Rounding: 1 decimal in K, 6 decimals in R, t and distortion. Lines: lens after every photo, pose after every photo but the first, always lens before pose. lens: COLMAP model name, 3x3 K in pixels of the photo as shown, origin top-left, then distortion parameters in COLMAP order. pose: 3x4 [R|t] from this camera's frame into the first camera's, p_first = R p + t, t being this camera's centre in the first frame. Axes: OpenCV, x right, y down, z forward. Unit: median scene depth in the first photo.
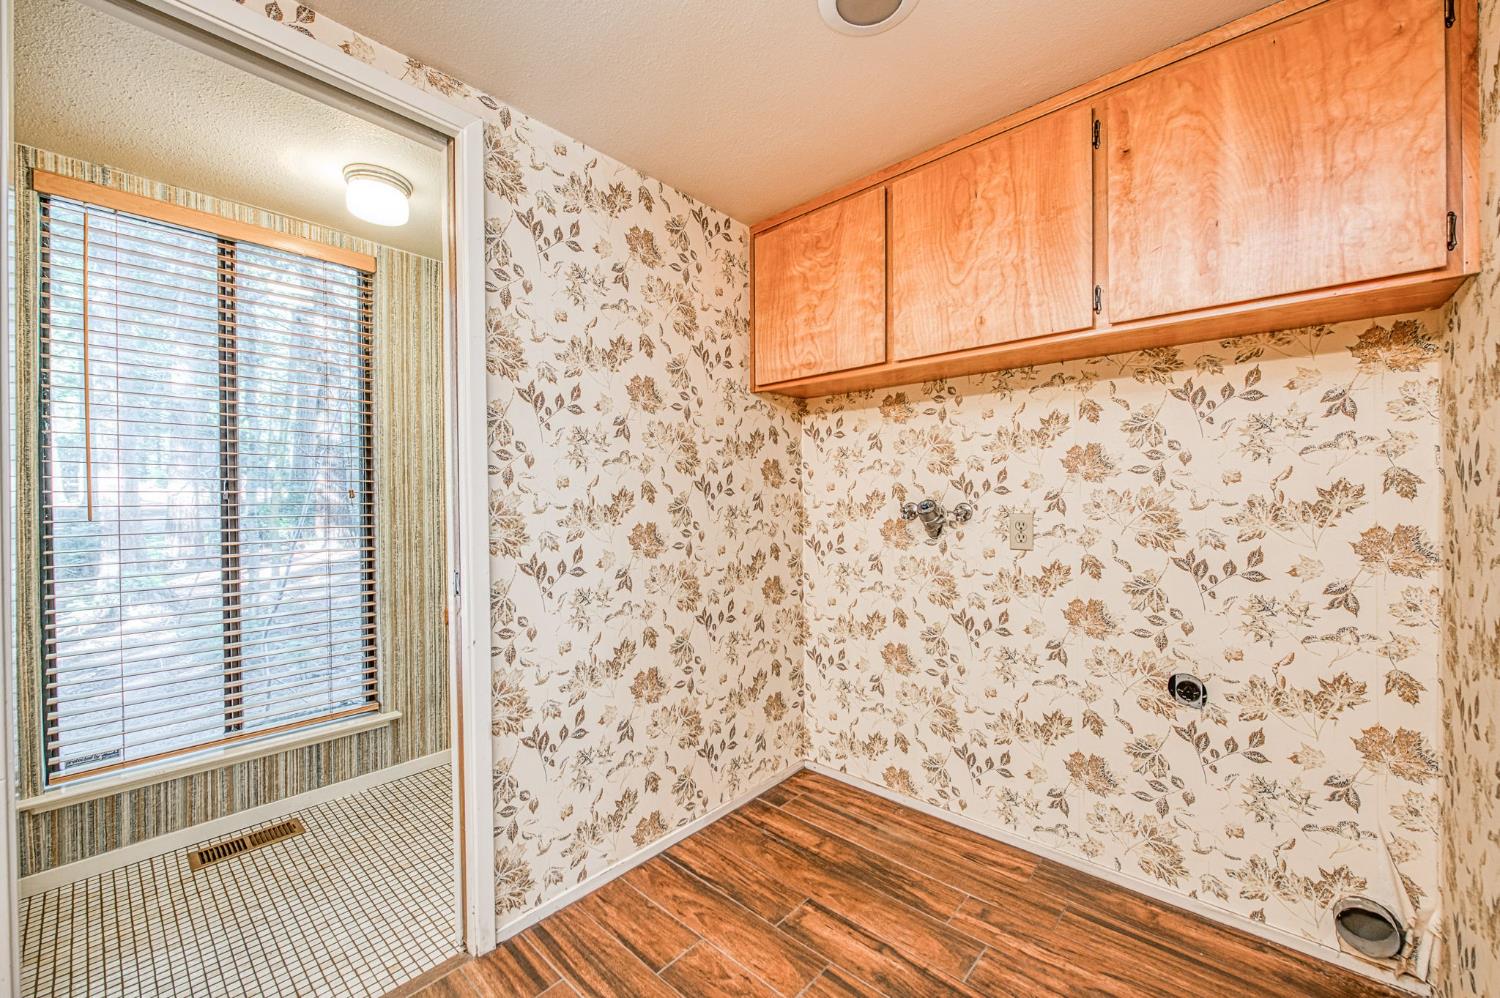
lens RADIAL K [[612.3, 0, 750.8], [0, 612.3, 500.4], [0, 0, 1]] dist [-0.008250, -0.001818]
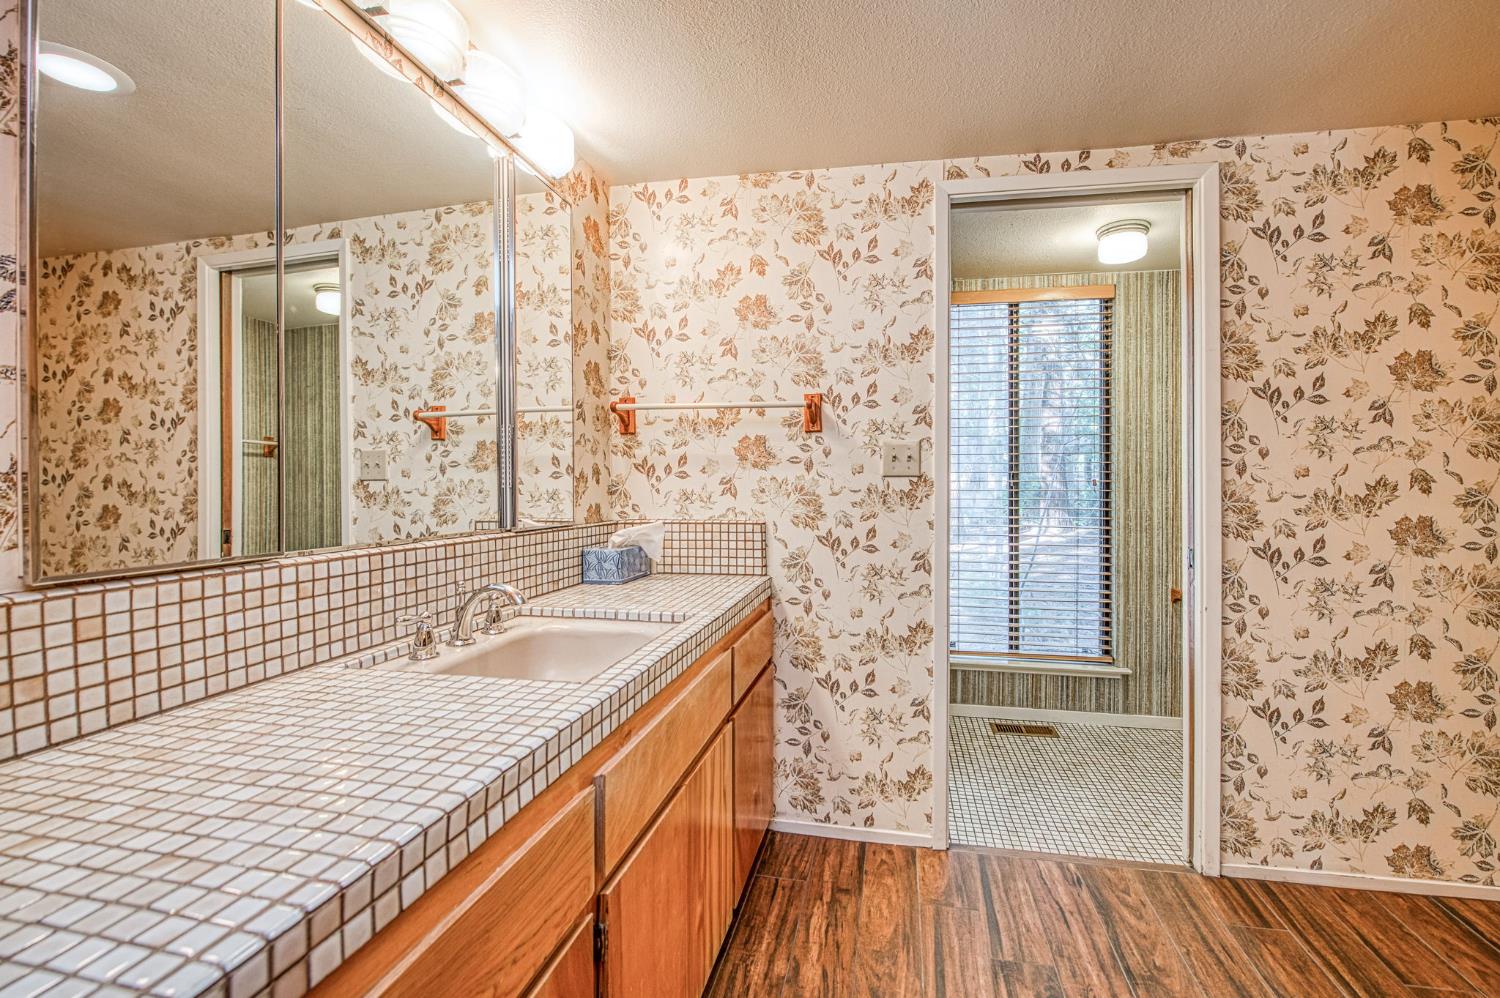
lens RADIAL K [[612.3, 0, 795.3], [0, 612.3, 488.6], [0, 0, 1]] dist [-0.008250, -0.001818]
pose [[0.535235, 0.010675, -0.844636, 0.088027], [-0.009575, 0.999933, 0.006570, -0.000419], [0.844649, 0.004571, 0.535301, -0.232265]]
